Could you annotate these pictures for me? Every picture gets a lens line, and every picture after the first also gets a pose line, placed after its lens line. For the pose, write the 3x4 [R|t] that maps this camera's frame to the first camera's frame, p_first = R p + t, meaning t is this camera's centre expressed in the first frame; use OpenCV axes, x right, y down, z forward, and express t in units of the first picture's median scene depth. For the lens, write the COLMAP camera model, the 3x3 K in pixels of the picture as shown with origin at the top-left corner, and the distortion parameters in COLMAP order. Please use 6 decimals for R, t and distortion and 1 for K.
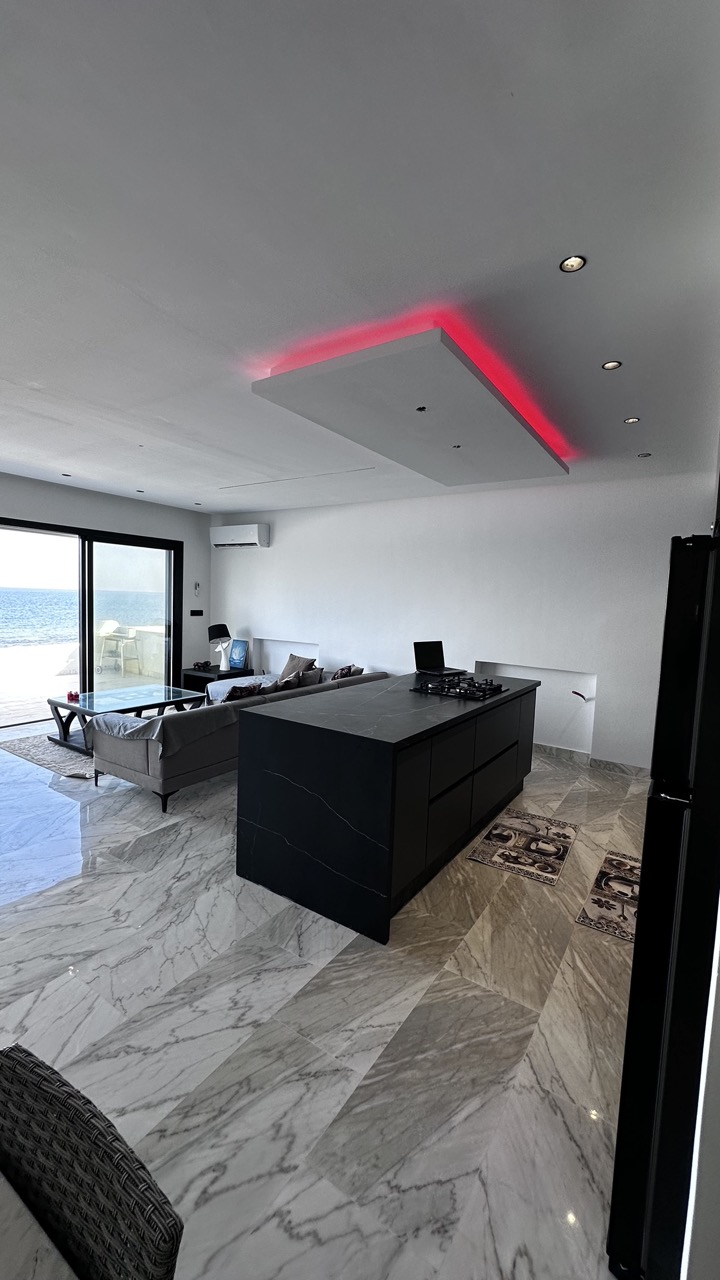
lens RADIAL K [[518.7, 0, 353.9], [0, 518.7, 644.4], [0, 0, 1]] dist [-0.003776, -0.000282]
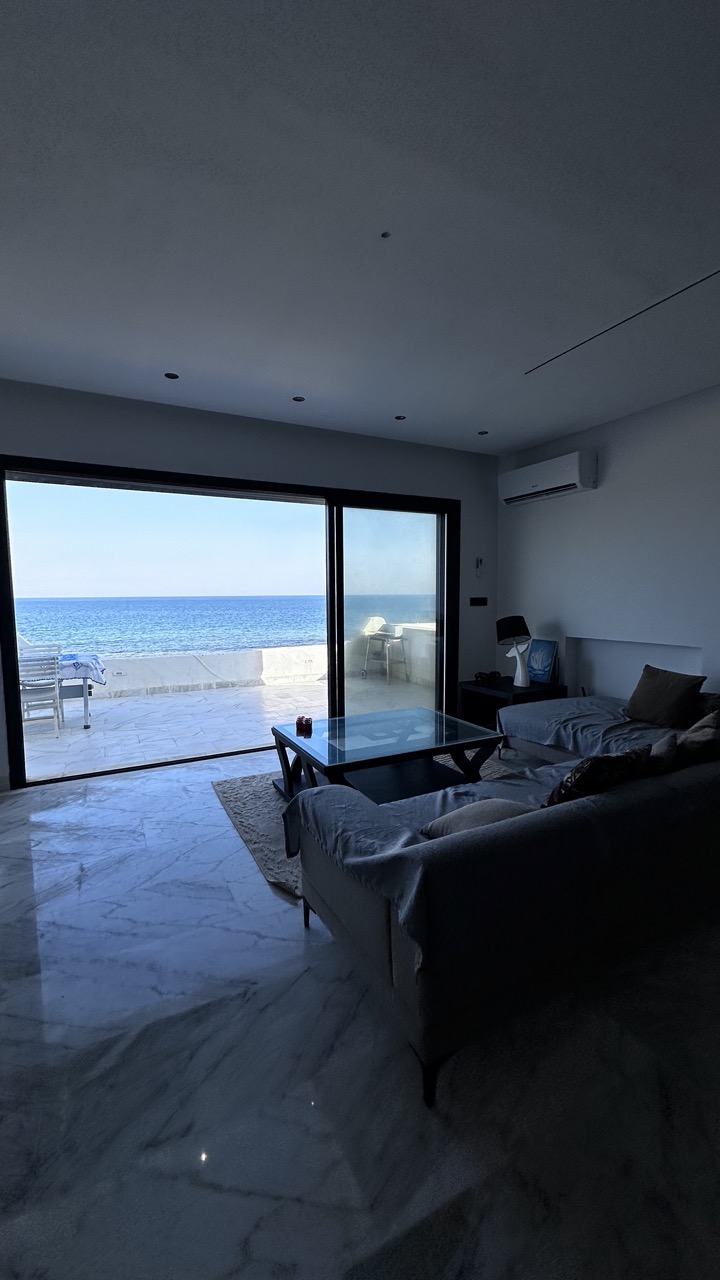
lens RADIAL K [[518.7, 0, 353.9], [0, 518.7, 644.4], [0, 0, 1]] dist [-0.003776, -0.000282]
pose [[0.873542, 0.001806, -0.486746, -0.114898], [-0.000070, 0.999994, 0.003585, -0.005360], [0.486749, -0.003098, 0.873536, 0.321247]]
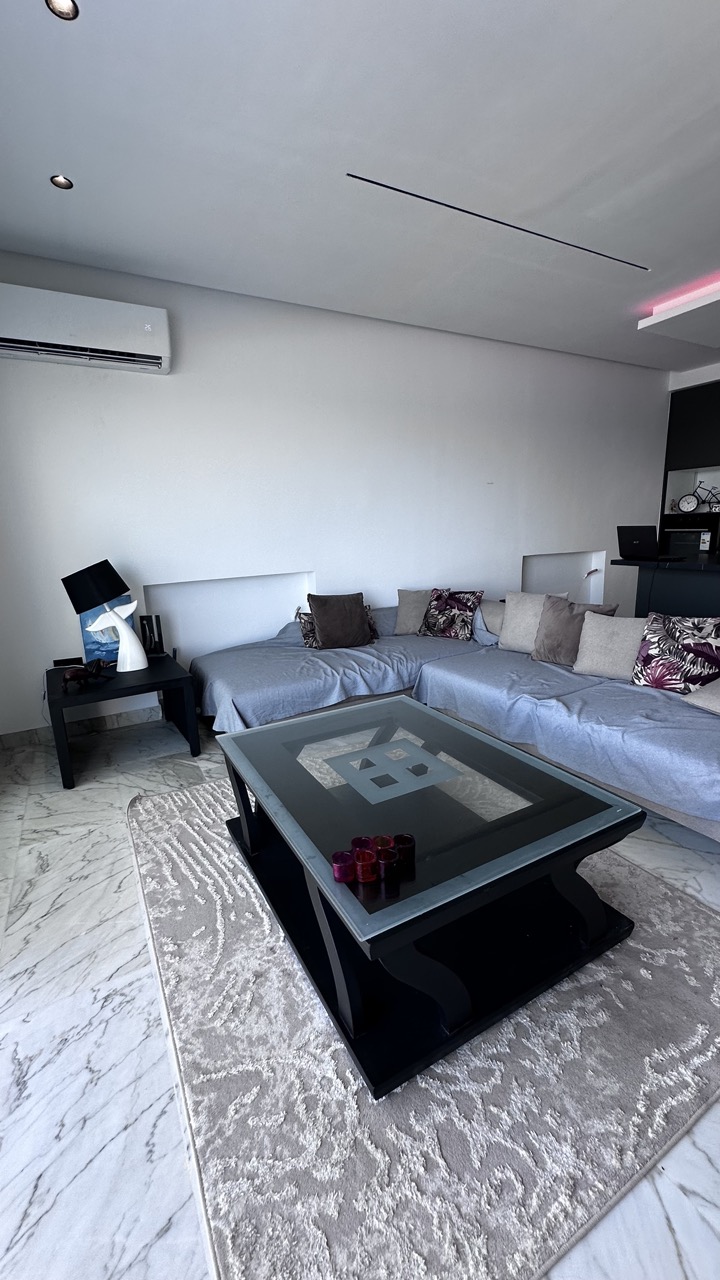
lens RADIAL K [[518.7, 0, 353.9], [0, 518.7, 644.4], [0, 0, 1]] dist [-0.003776, -0.000282]
pose [[0.457358, -0.253260, 0.852457, -0.525717], [0.120200, 0.967398, 0.222918, -0.042452], [-0.881122, 0.000512, 0.472889, 0.643636]]
